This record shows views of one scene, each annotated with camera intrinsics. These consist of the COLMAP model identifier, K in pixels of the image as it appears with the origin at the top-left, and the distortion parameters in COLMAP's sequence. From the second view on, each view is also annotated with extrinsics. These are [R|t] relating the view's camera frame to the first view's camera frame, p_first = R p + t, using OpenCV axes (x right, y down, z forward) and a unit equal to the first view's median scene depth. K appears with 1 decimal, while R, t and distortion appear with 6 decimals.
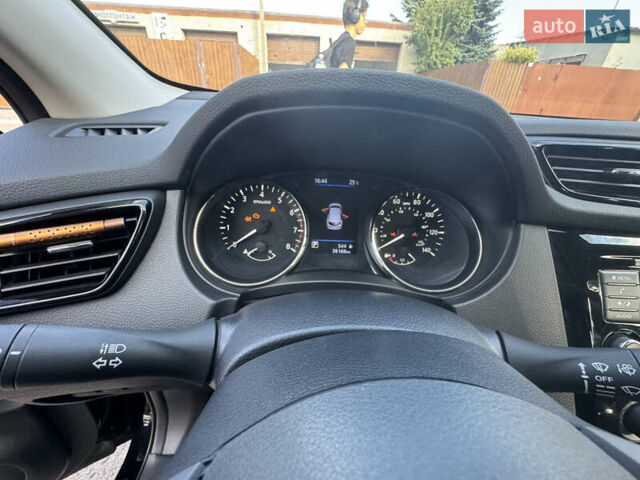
lens RADIAL K [[256.5, 0, 320.0], [0, 256.5, 240.0], [0, 0, 1]] dist [-0.001682, -0.000163]
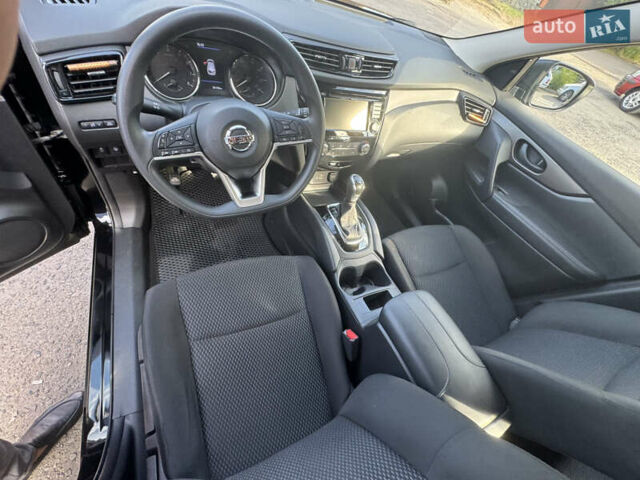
lens RADIAL K [[256.5, 0, 320.0], [0, 256.5, 240.0], [0, 0, 1]] dist [-0.001682, -0.000163]
pose [[0.912280, -0.168611, 0.373250, -0.142647], [-0.025202, 0.886491, 0.462060, 0.159885], [-0.408791, -0.430935, 0.804478, -1.561920]]
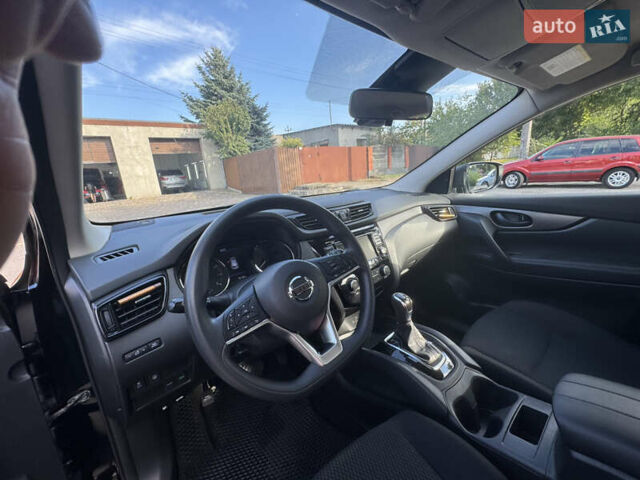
lens RADIAL K [[256.5, 0, 320.0], [0, 256.5, 240.0], [0, 0, 1]] dist [-0.001682, -0.000163]
pose [[0.786847, -0.261204, 0.559146, -0.553475], [0.397744, 0.907385, -0.135834, 0.325851], [-0.471880, 0.329278, 0.817866, -1.237457]]
